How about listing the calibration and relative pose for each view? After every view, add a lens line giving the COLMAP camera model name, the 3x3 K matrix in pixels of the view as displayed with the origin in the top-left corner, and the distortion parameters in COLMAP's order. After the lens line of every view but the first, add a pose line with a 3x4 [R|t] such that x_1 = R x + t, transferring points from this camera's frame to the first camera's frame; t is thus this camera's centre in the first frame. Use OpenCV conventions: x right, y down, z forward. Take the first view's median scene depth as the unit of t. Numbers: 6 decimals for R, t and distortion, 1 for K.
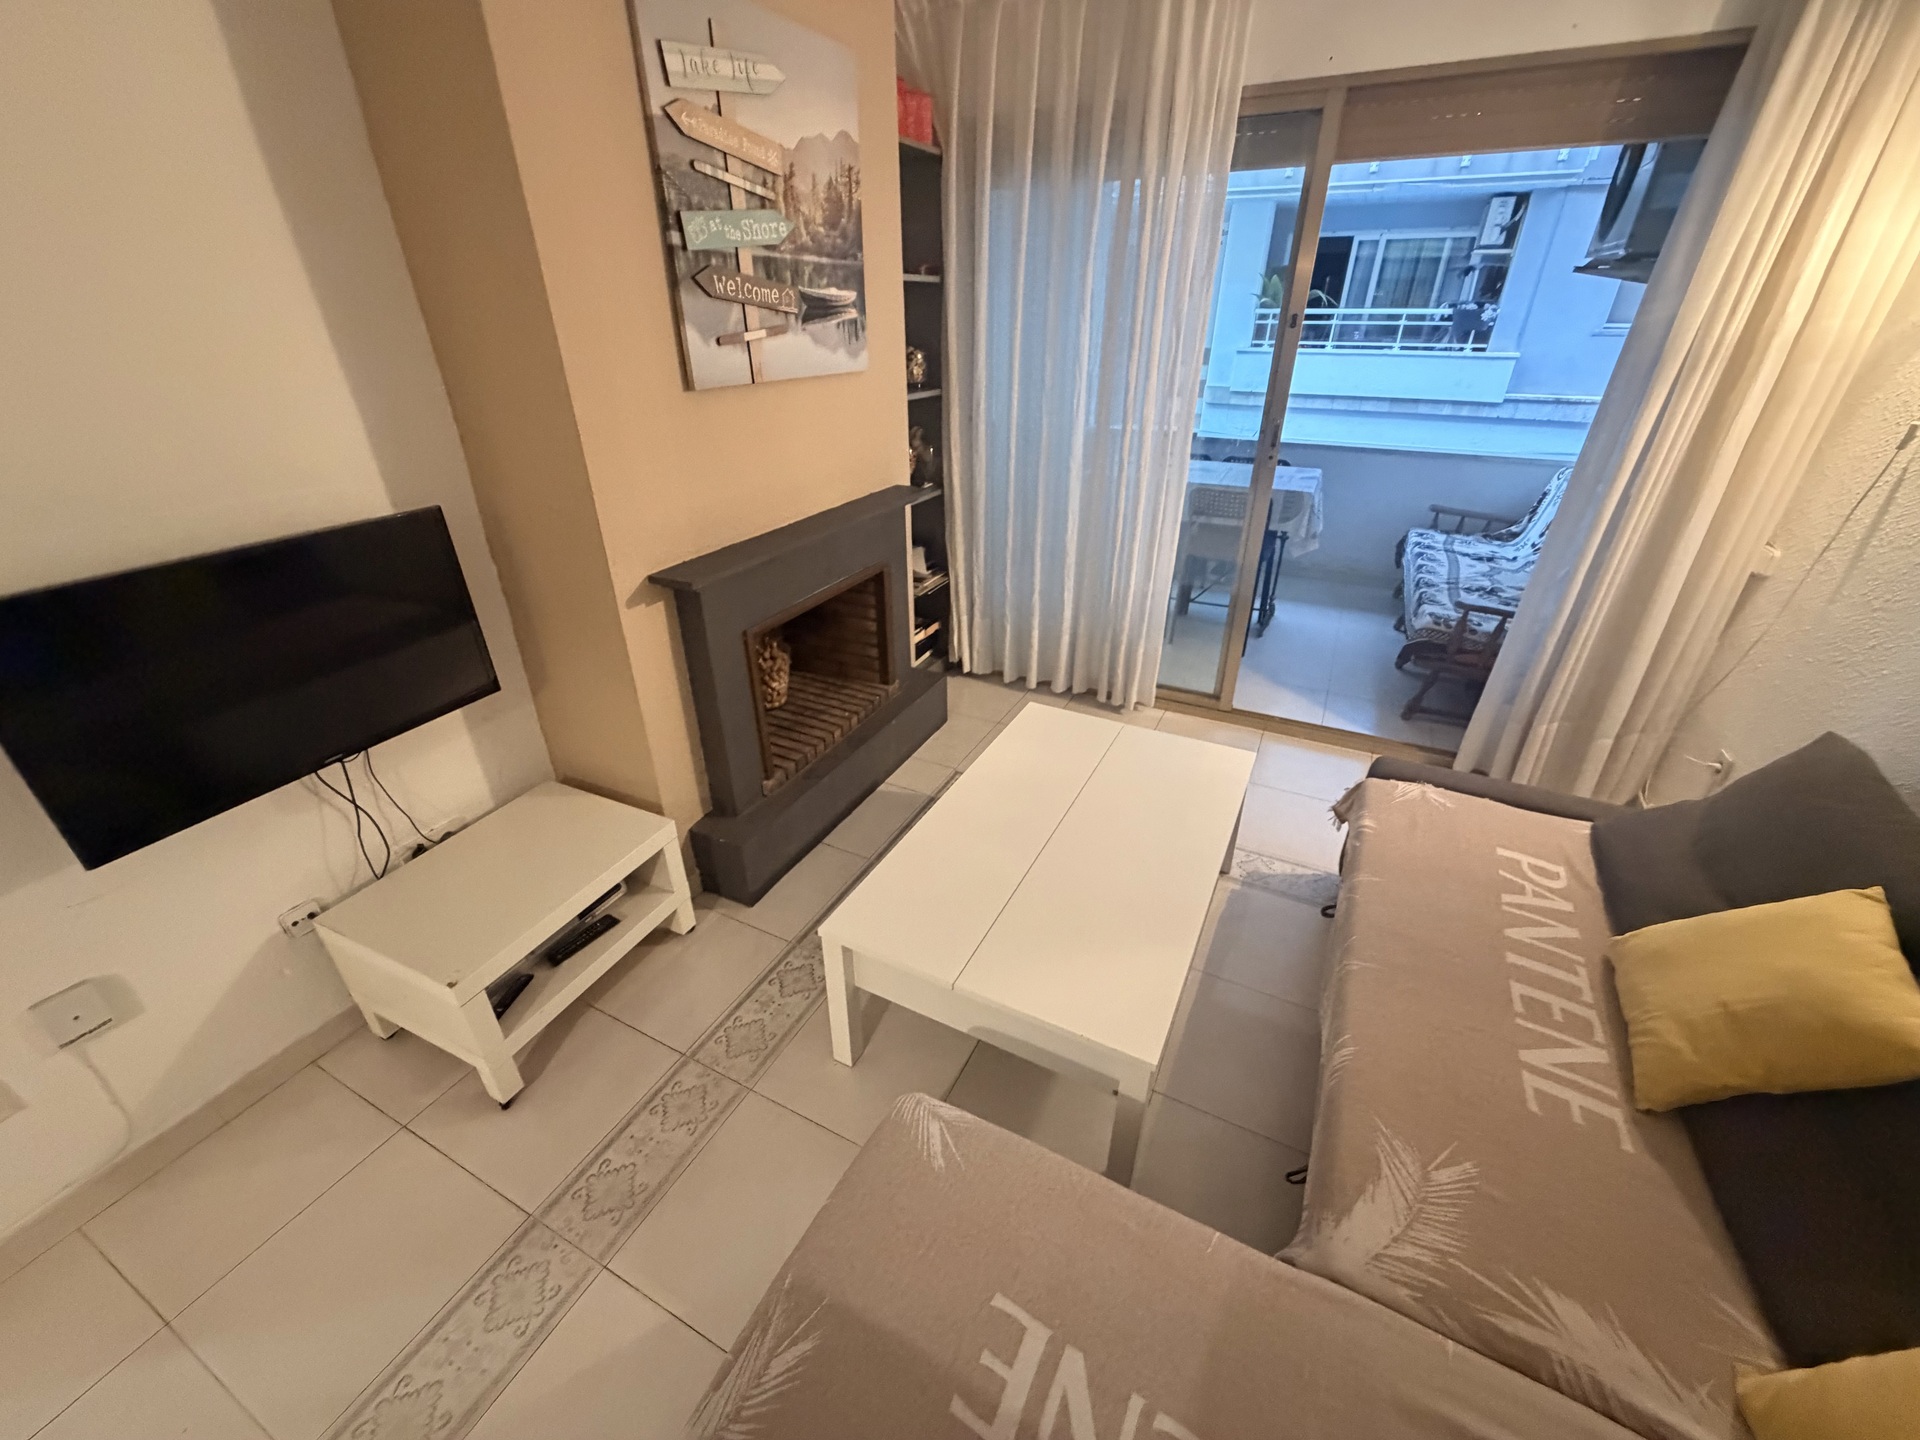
lens RADIAL K [[765.1, 0, 953.8], [0, 765.1, 721.8], [0, 0, 1]] dist [0.000800, 0.000389]
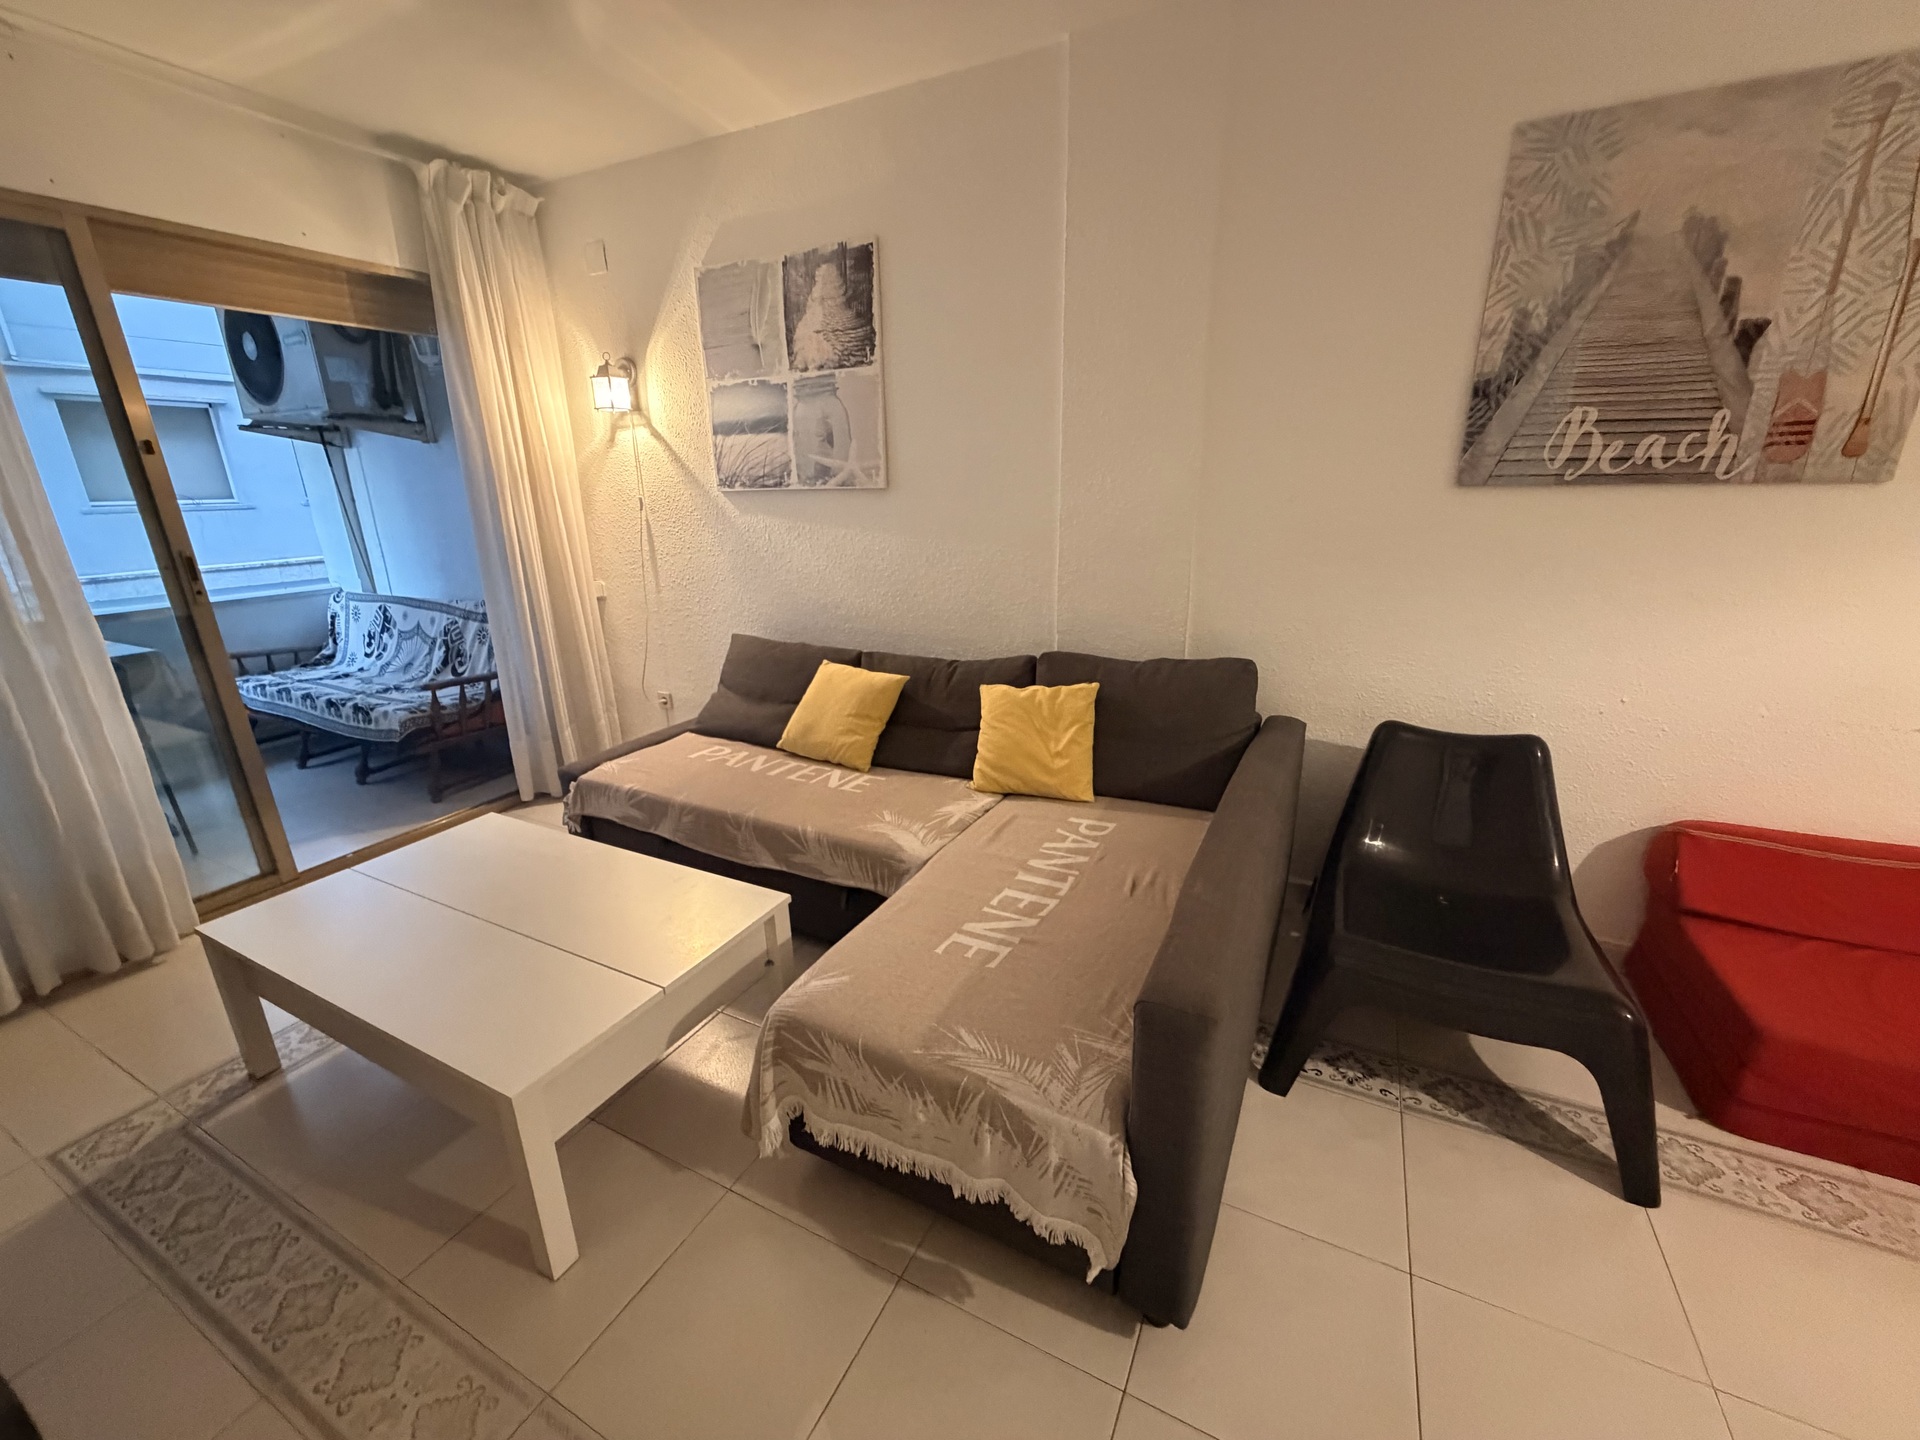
lens RADIAL K [[765.1, 0, 953.8], [0, 765.1, 721.8], [0, 0, 1]] dist [0.000800, 0.000389]
pose [[0.008843, -0.307587, 0.951479, -0.590173], [0.501904, 0.824343, 0.261823, -0.021335], [-0.864878, 0.475235, 0.161669, 0.214917]]
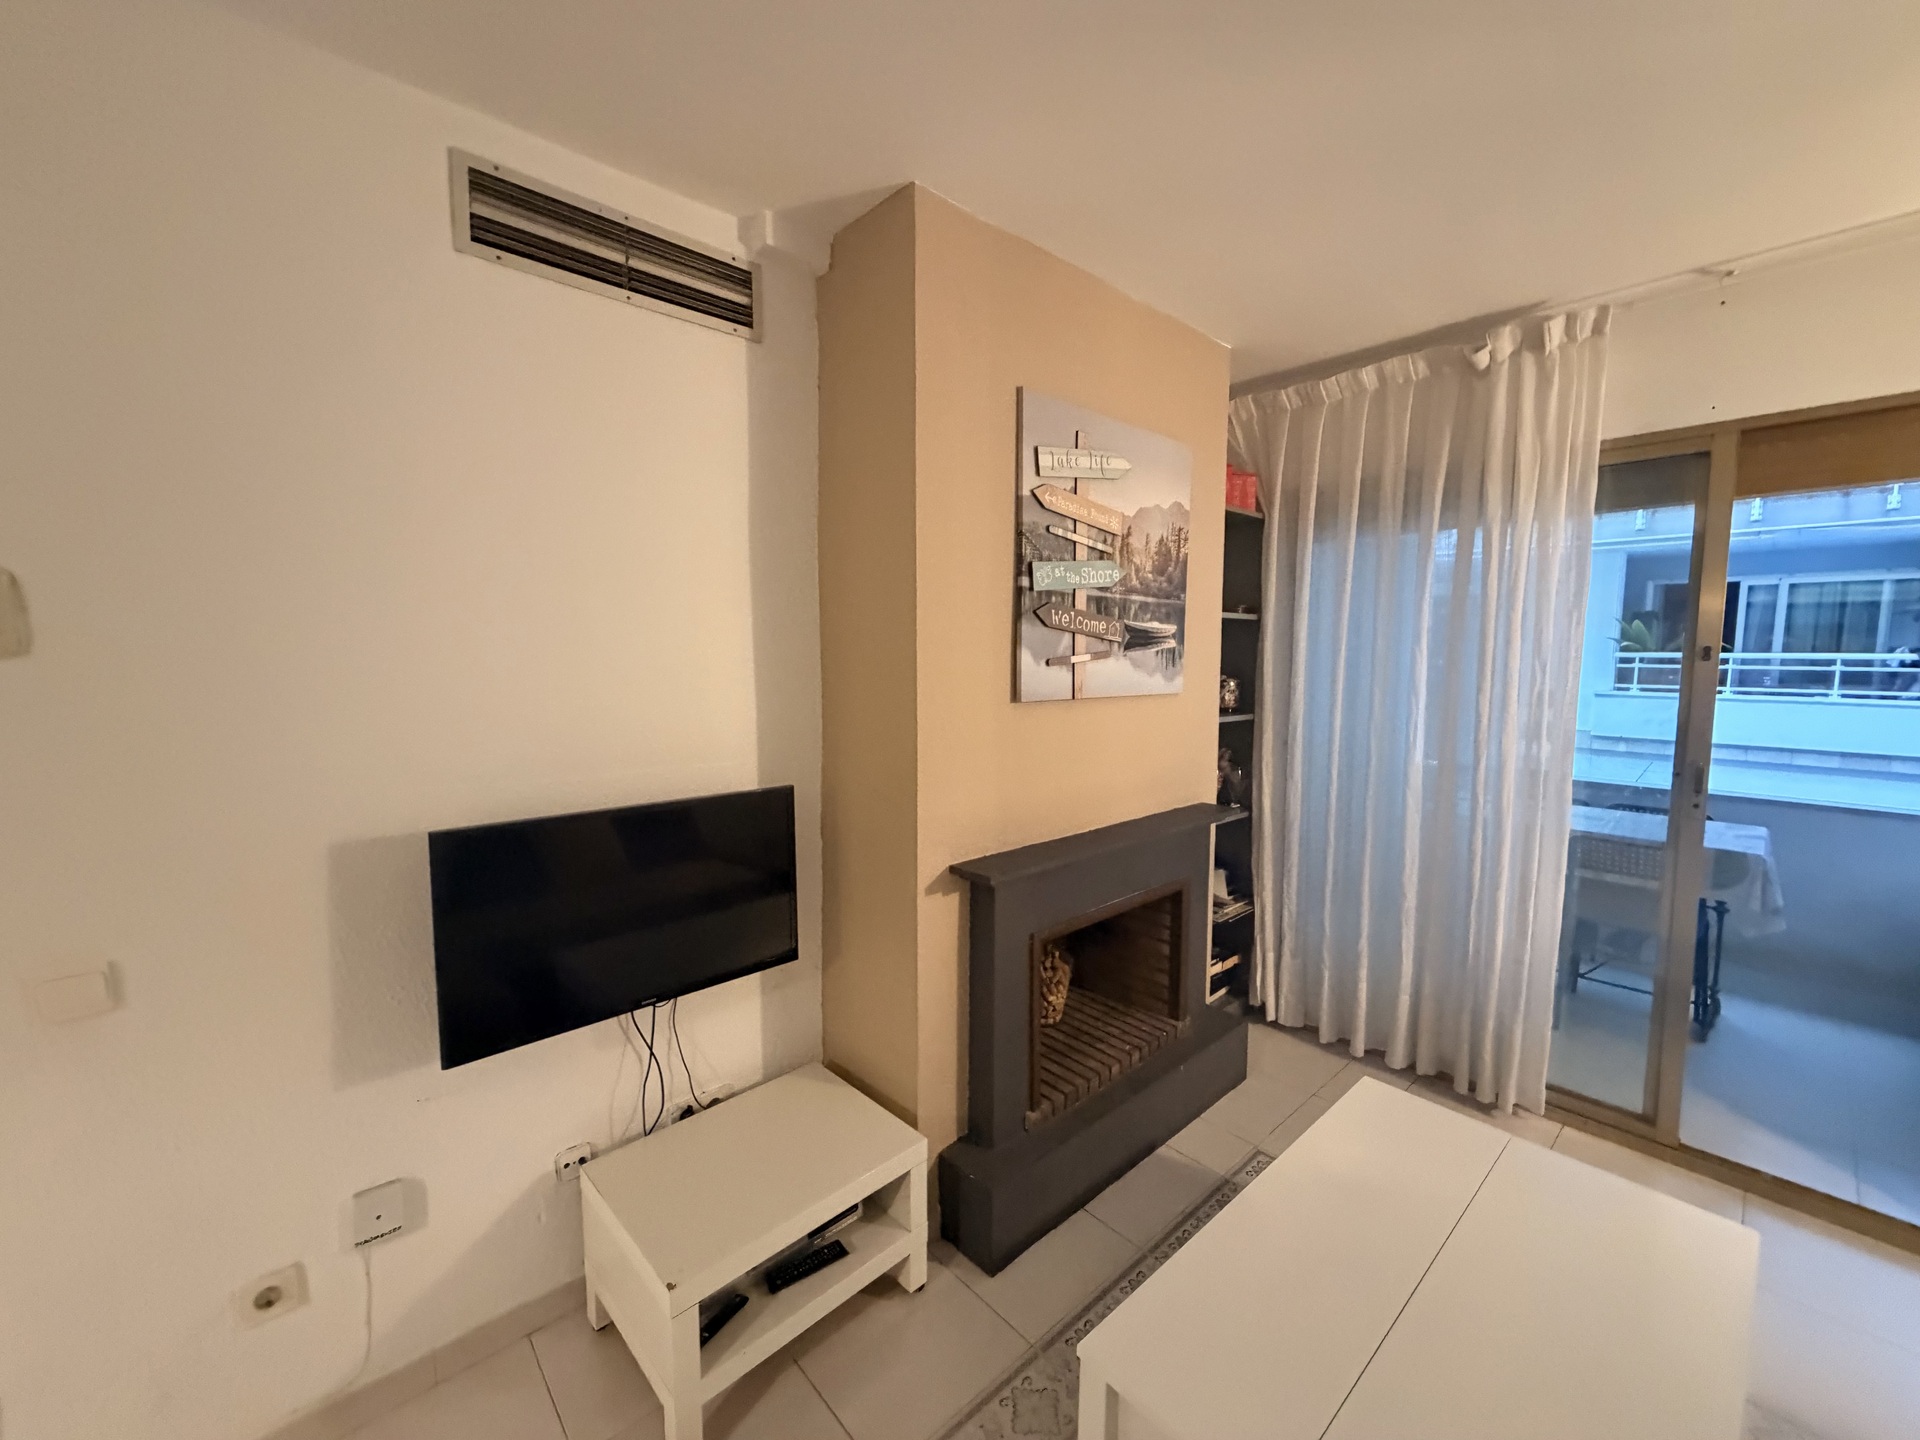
lens RADIAL K [[762.5, 0, 951.7], [0, 762.5, 720.3], [0, 0, 1]] dist [-0.000309, 0.000183]
pose [[0.931657, 0.037434, -0.361406, -0.032281], [-0.177532, 0.914759, -0.362902, -0.000132], [0.317015, 0.402261, 0.858887, 0.043639]]
